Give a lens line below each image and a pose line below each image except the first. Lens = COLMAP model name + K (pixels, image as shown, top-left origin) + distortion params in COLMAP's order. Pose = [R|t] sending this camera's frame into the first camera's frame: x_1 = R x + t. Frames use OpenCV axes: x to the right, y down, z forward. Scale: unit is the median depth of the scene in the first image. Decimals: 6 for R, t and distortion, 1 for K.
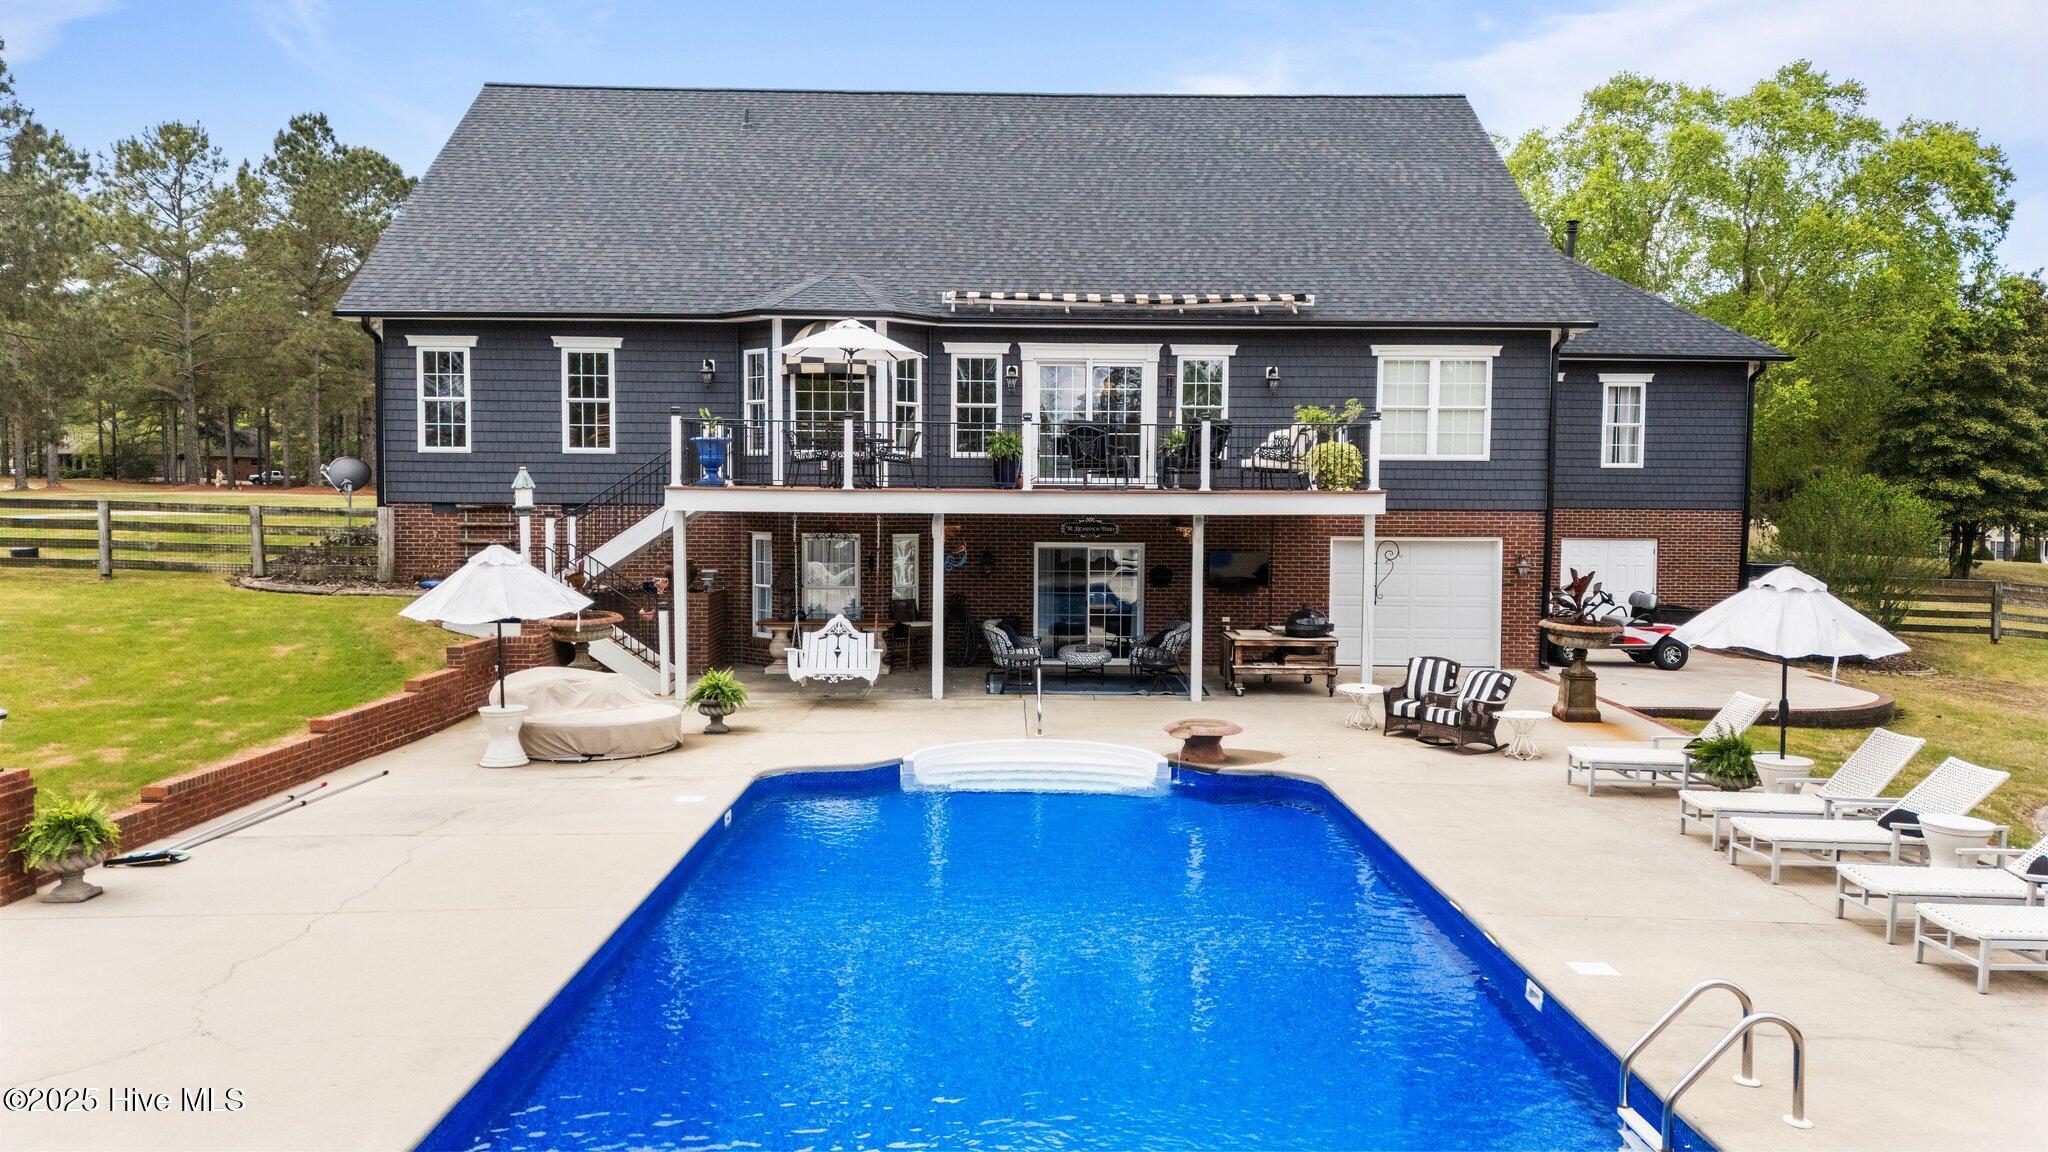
lens RADIAL K [[1477.3, 0, 1030.4], [0, 1477.3, 593.4], [0, 0, 1]] dist [0.068639, -0.041182]
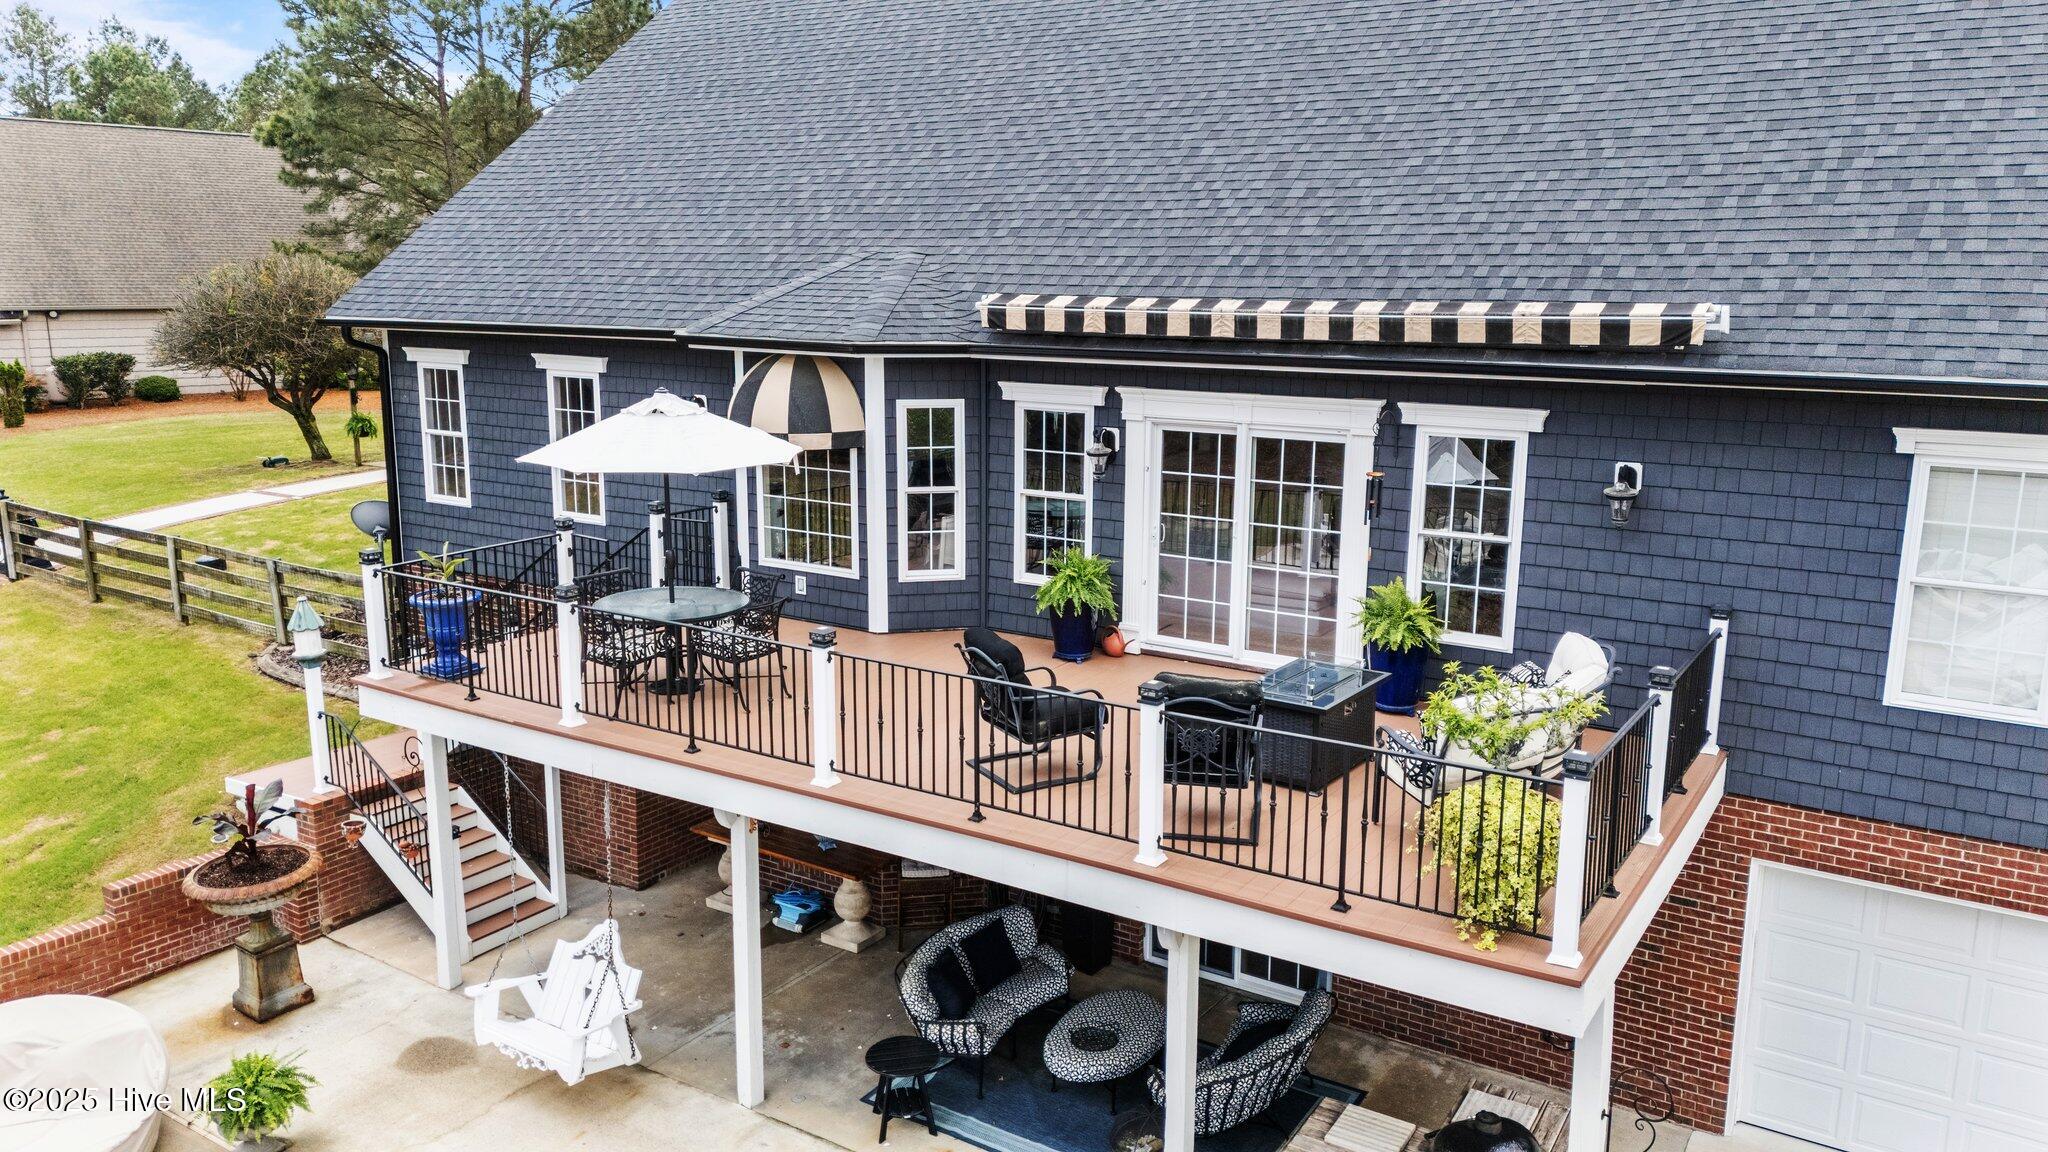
lens RADIAL K [[1477.3, 0, 1028.9], [0, 1477.3, 565.3], [0, 0, 1]] dist [0.068639, -0.041182]
pose [[0.833578, 0.105369, -0.542260, 0.257958], [-0.041285, 0.990777, 0.129058, -0.172793], [0.550857, -0.085192, 0.830240, 0.538016]]
